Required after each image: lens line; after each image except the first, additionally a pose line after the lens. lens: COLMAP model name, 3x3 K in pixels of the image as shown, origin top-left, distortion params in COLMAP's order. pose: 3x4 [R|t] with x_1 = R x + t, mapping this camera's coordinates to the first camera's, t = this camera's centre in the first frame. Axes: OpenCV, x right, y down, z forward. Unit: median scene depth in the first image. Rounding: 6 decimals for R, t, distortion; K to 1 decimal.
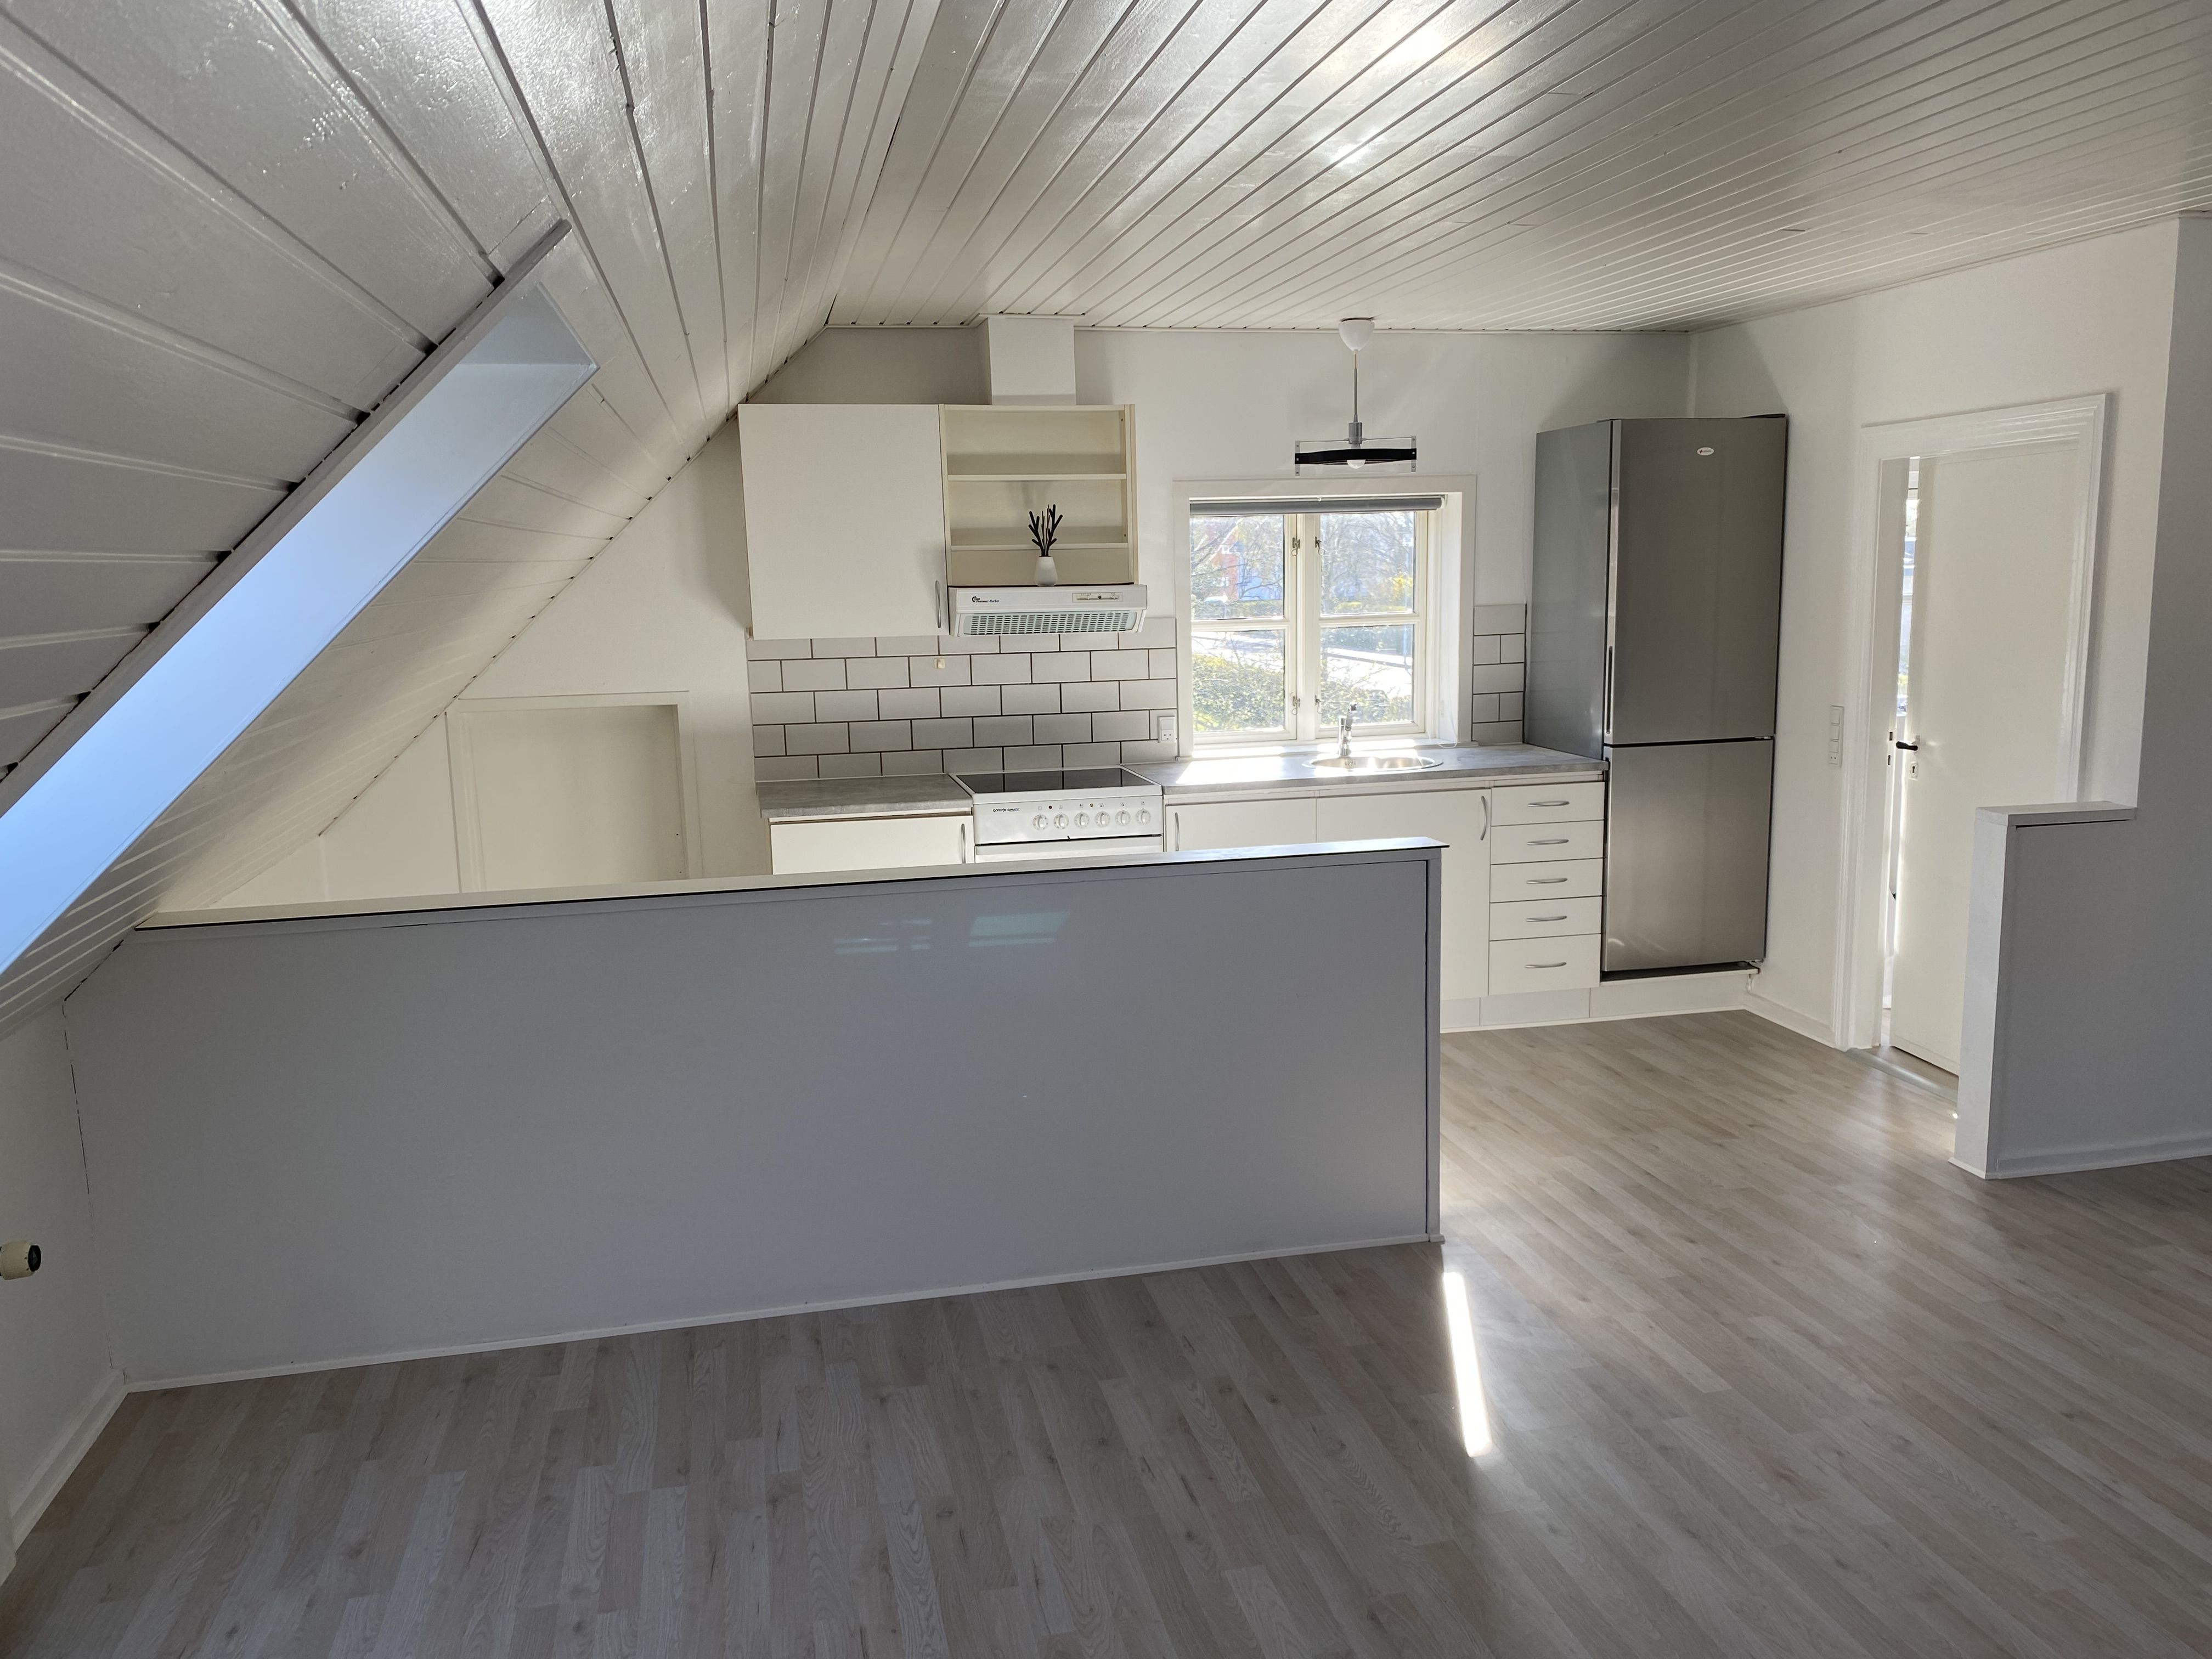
lens RADIAL K [[1673.1, 0, 1111.2], [0, 1673.1, 832.7], [0, 0, 1]] dist [0.010688, 0.006412]
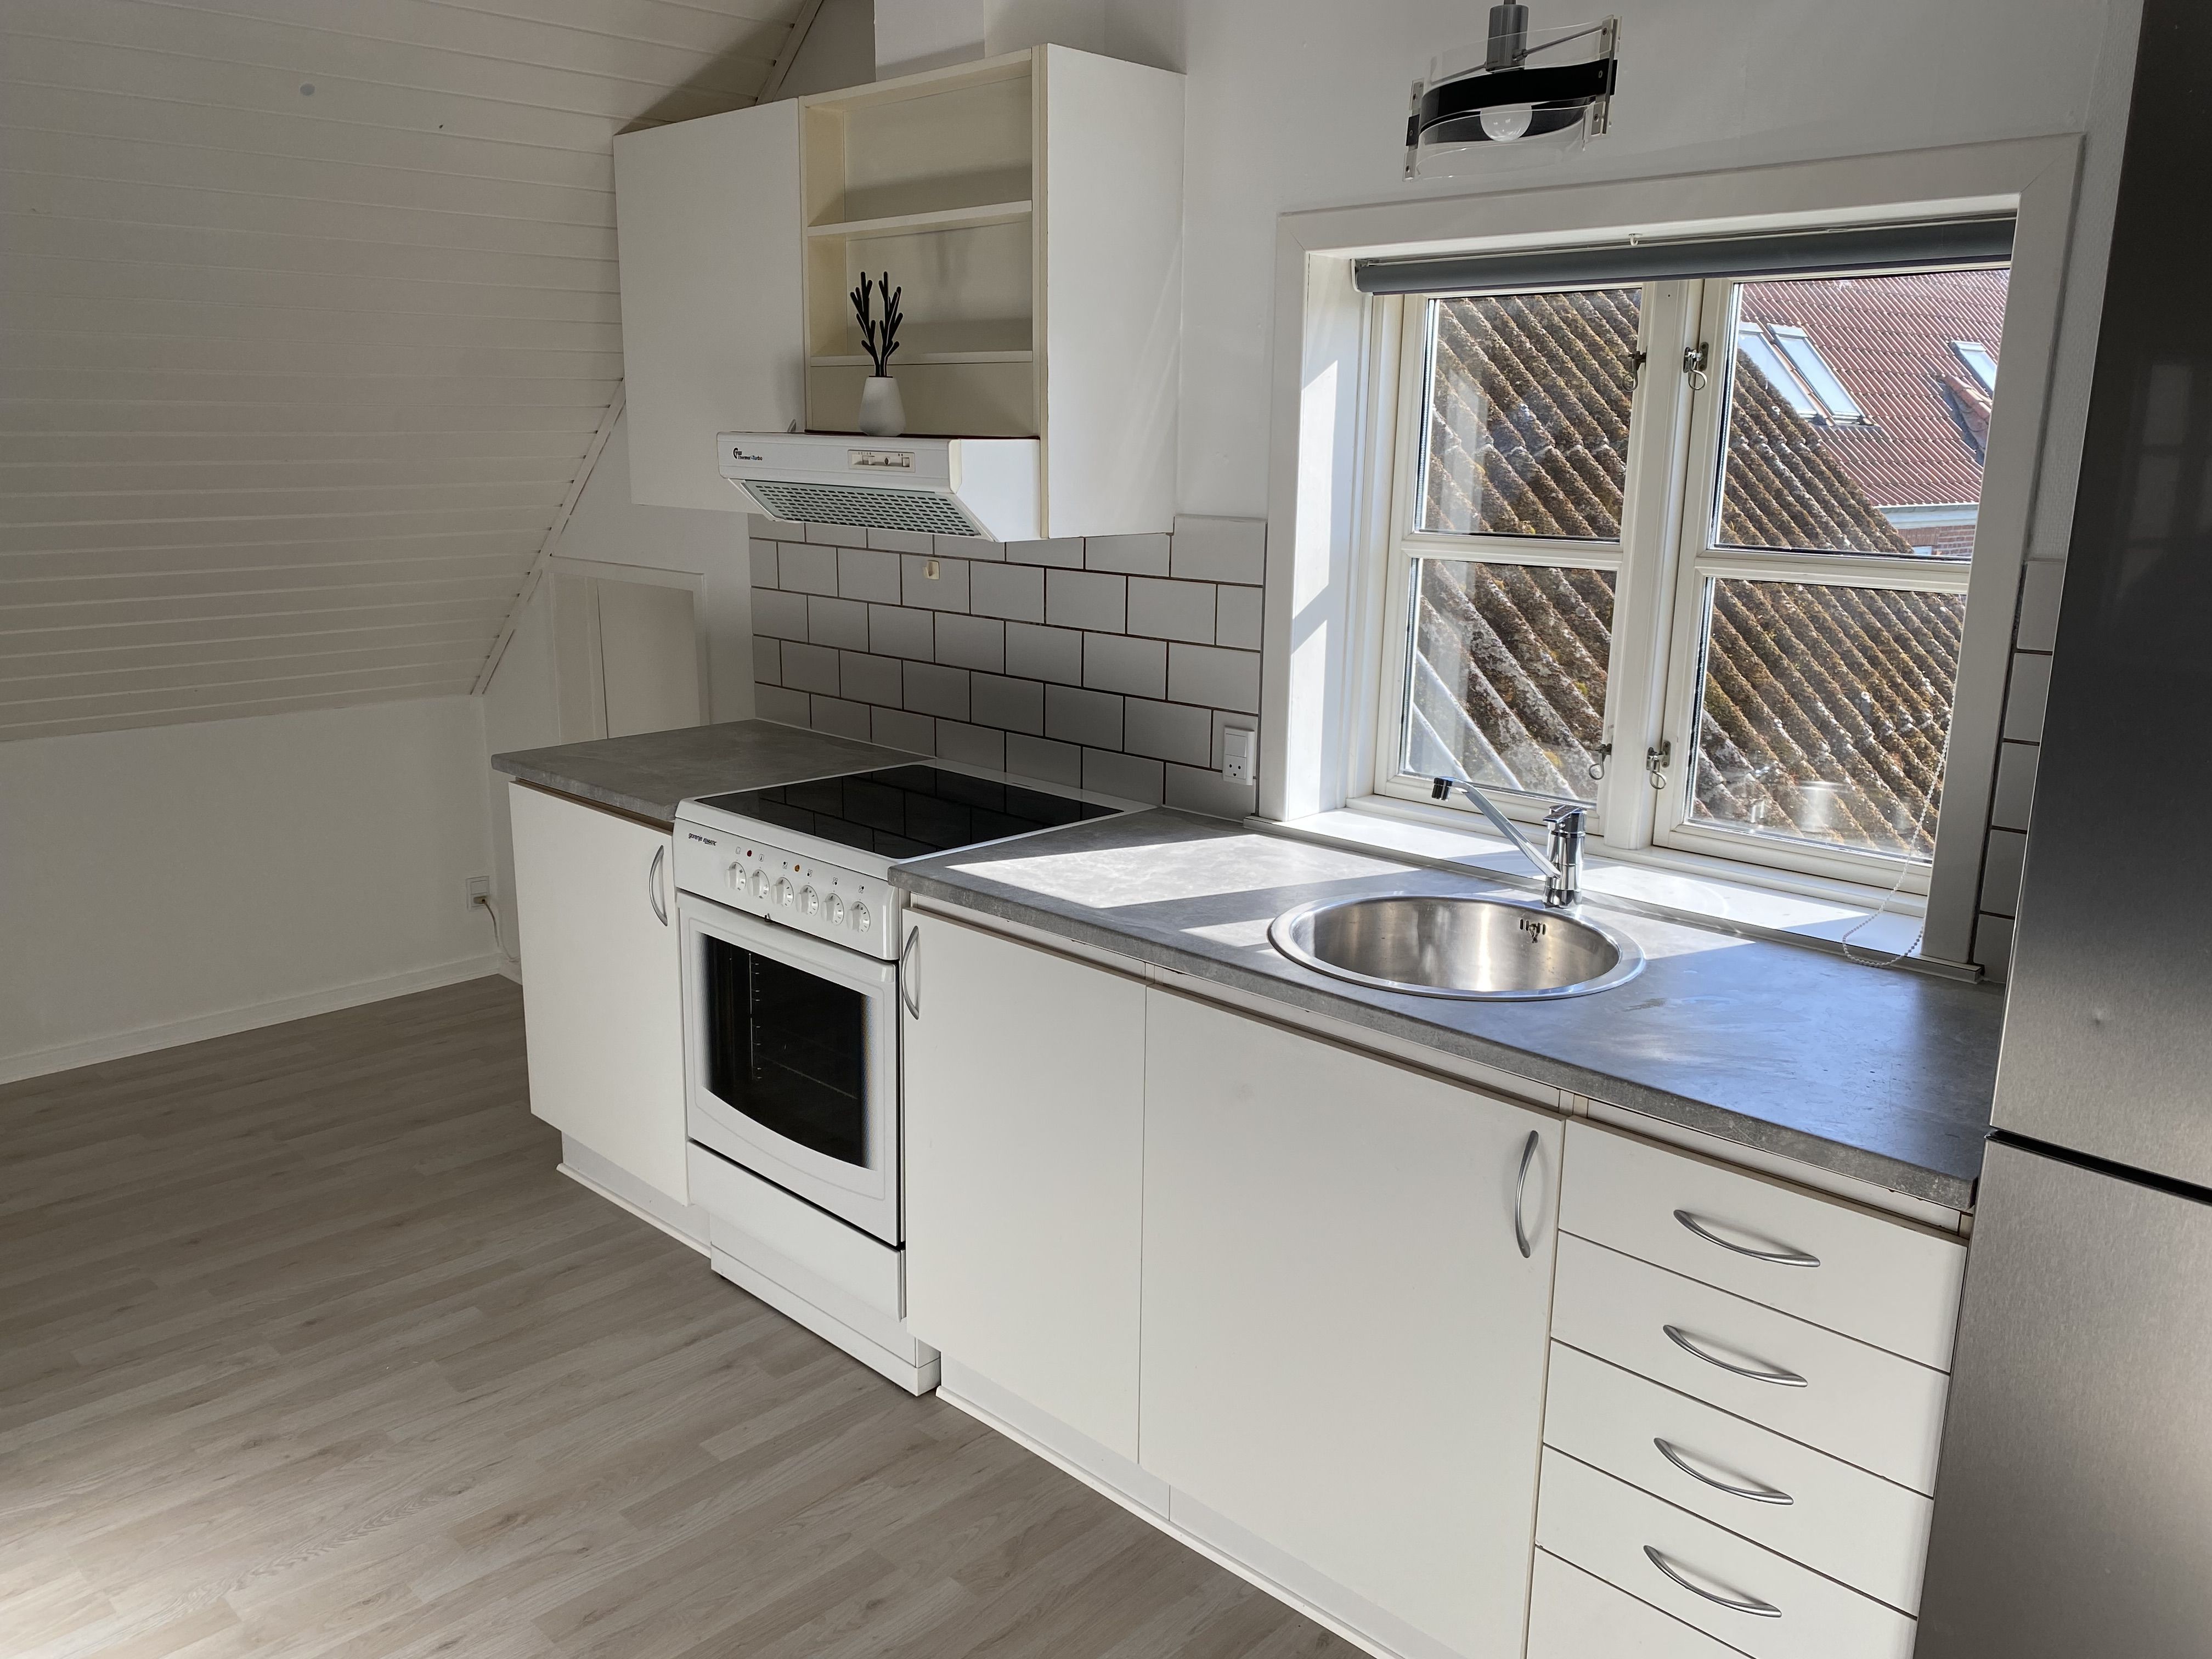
lens RADIAL K [[1673.1, 0, 1100.8], [0, 1673.1, 823.7], [0, 0, 1]] dist [0.010688, 0.006412]
pose [[0.525921, 0.218933, -0.821873, 0.450015], [-0.155248, 0.974780, 0.160321, -0.124363], [0.836245, 0.043278, 0.546646, 0.781661]]
